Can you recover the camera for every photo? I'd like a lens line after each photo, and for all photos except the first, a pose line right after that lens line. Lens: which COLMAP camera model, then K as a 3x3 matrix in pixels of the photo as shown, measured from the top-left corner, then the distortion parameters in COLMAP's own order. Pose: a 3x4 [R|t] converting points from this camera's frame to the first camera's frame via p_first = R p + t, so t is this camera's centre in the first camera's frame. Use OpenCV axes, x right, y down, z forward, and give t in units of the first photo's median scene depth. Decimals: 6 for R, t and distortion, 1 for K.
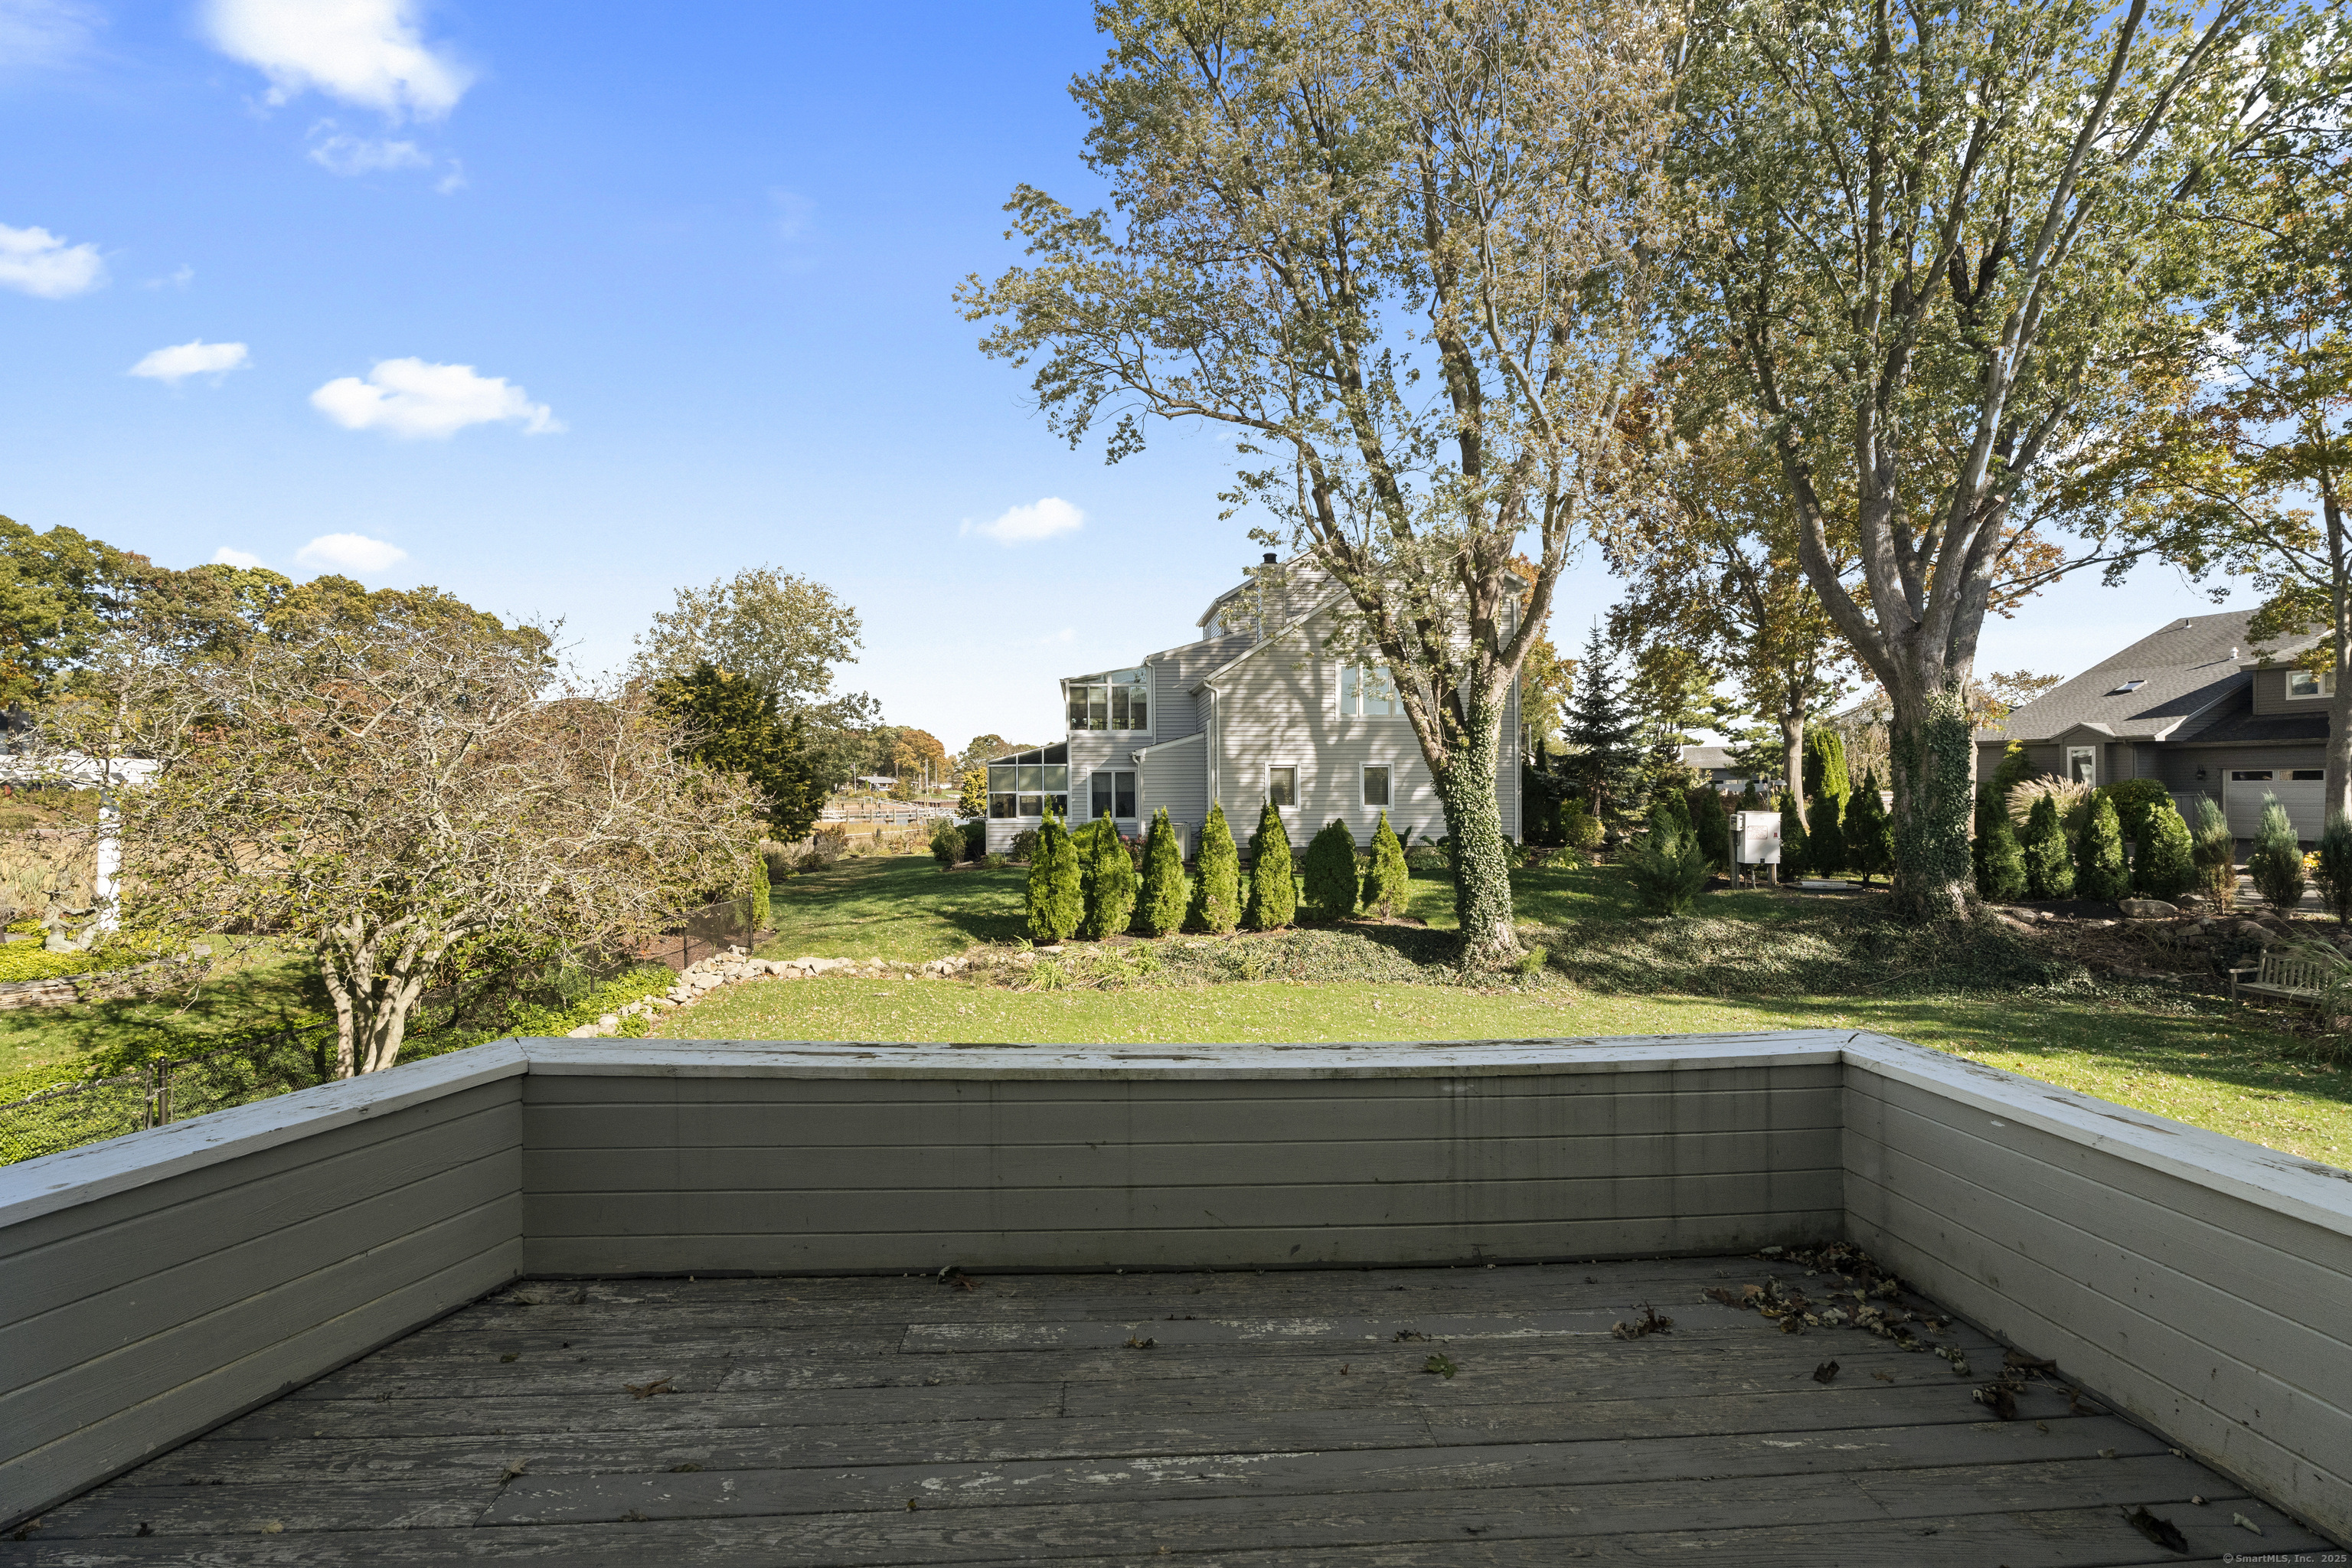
lens RADIAL K [[1072.5, 0, 1168.1], [0, 1072.5, 792.0], [0, 0, 1]] dist [0.007980, 0.000204]
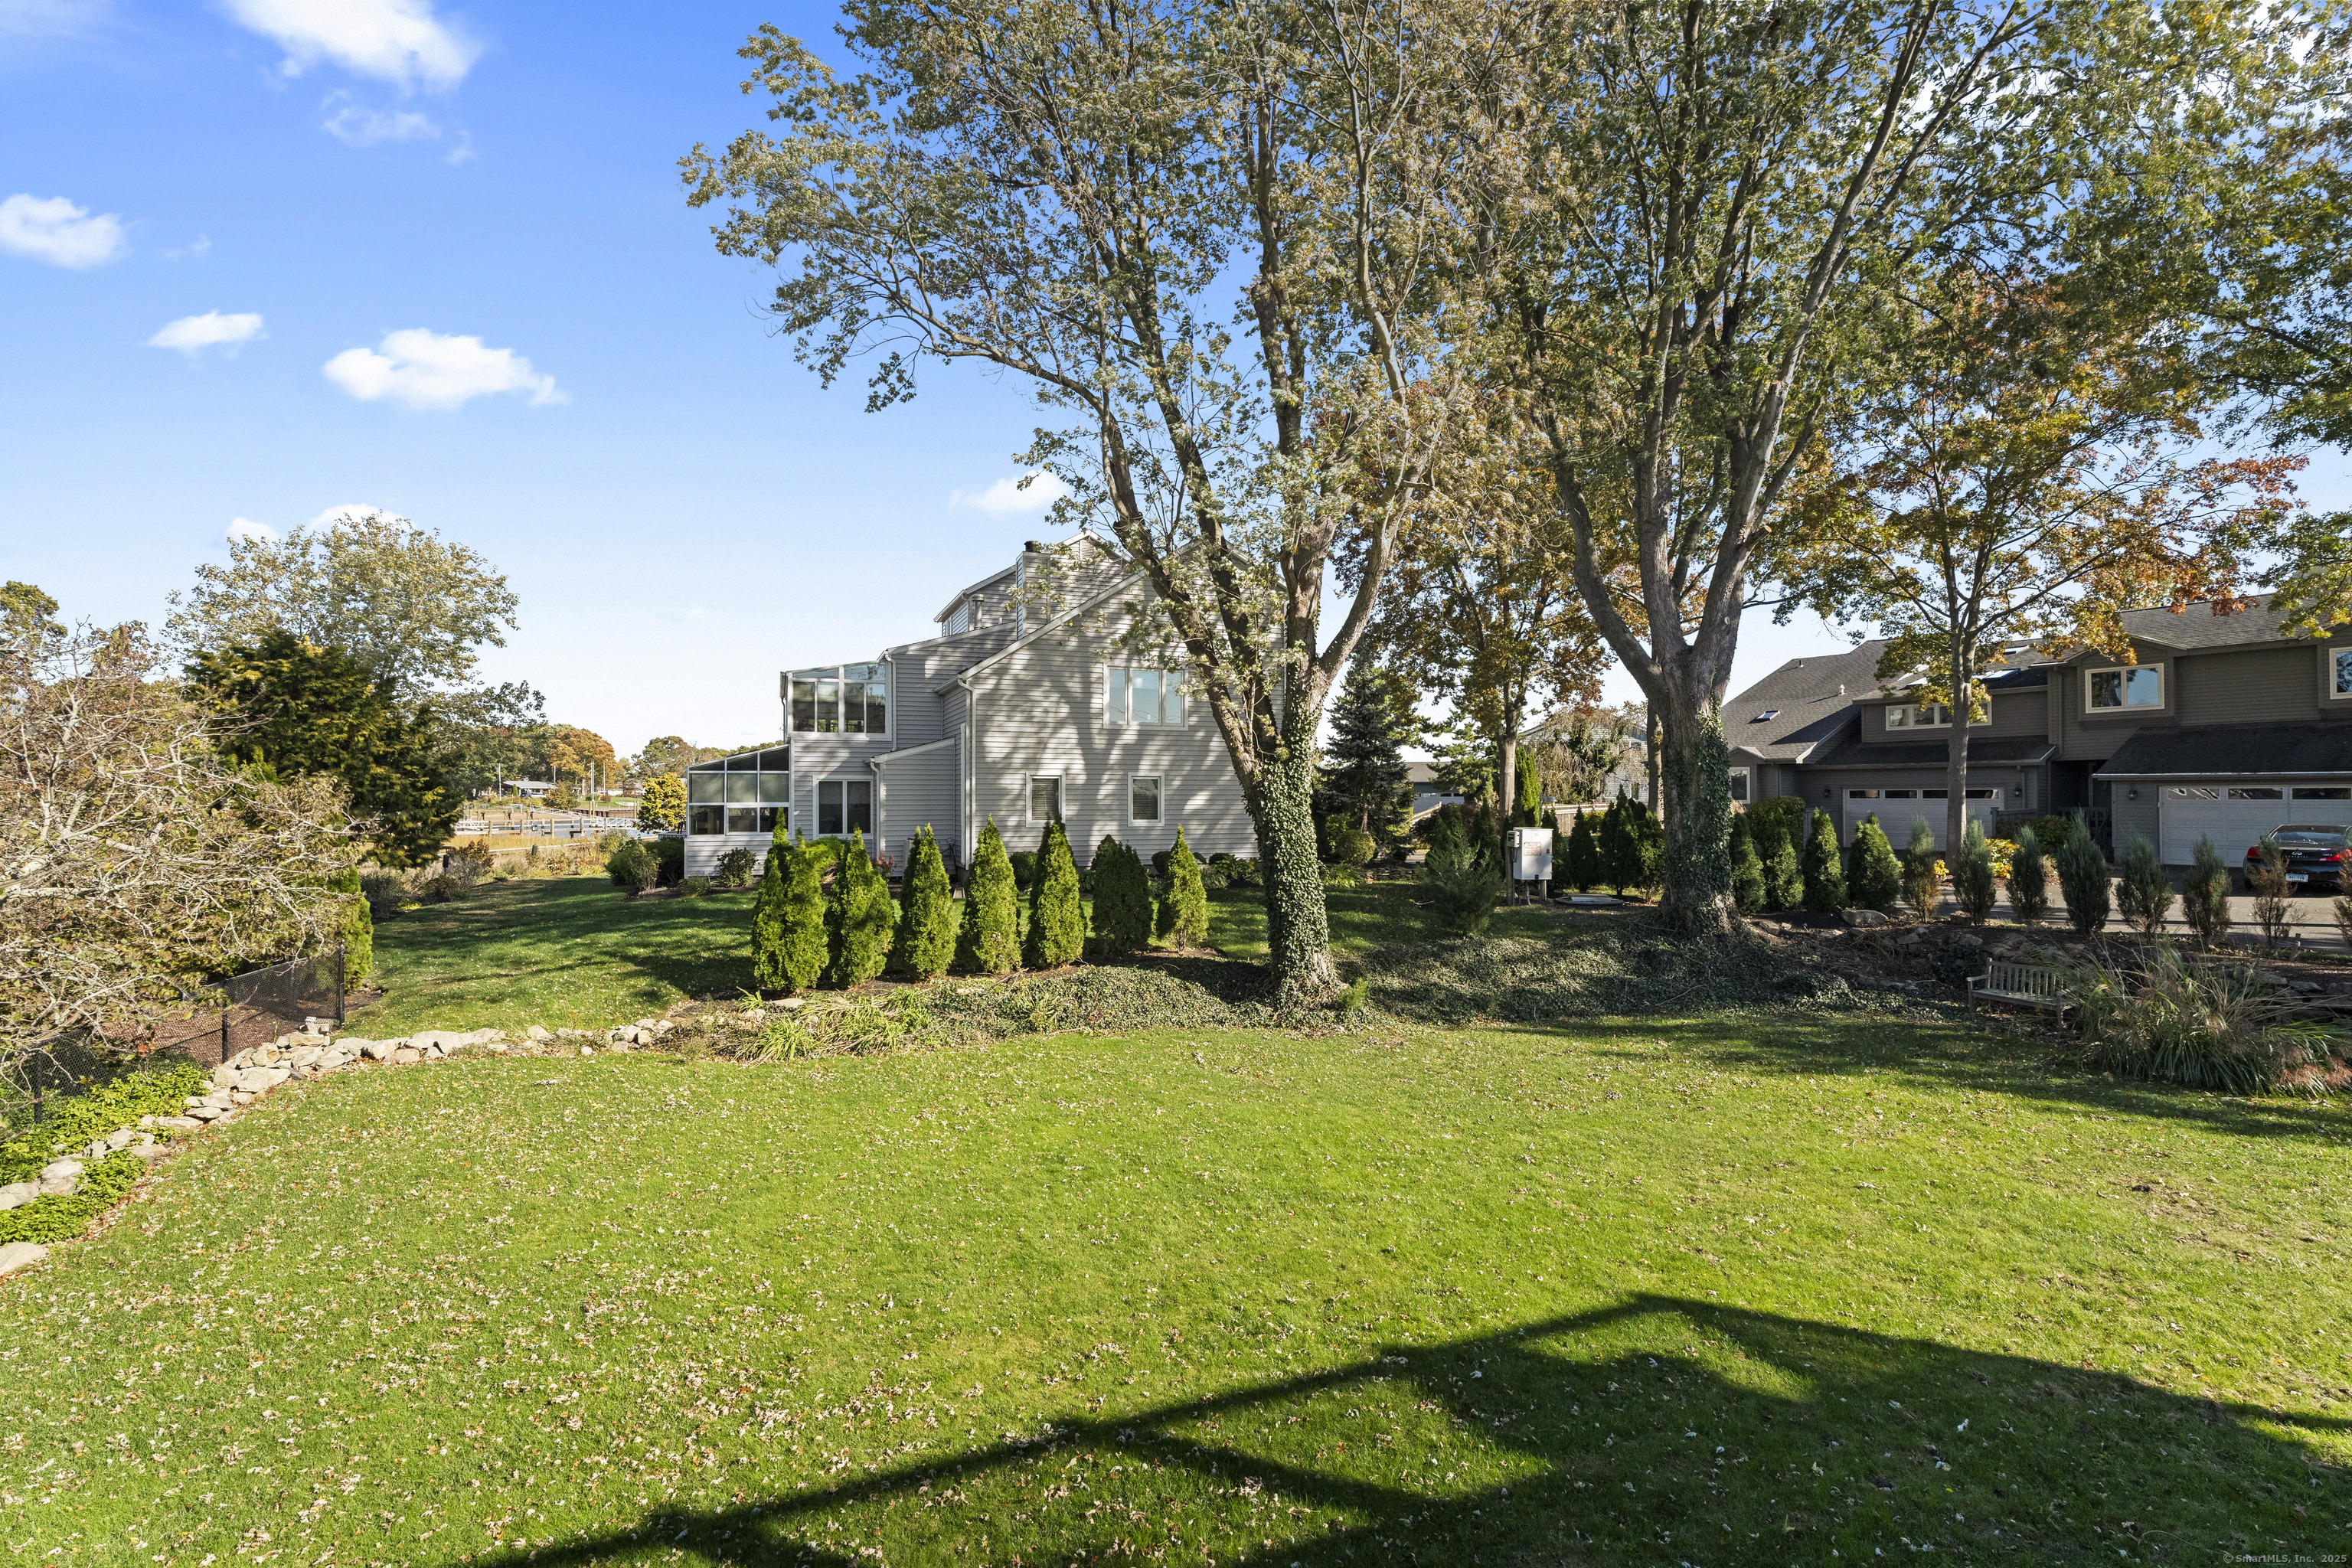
lens RADIAL K [[1072.5, 0, 1187.8], [0, 1072.5, 775.8], [0, 0, 1]] dist [0.007980, 0.000204]
pose [[0.959549, 0.011421, 0.281312, -0.048020], [-0.004865, 0.999700, -0.023993, -0.005097], [-0.281501, 0.021654, 0.959316, 0.142238]]
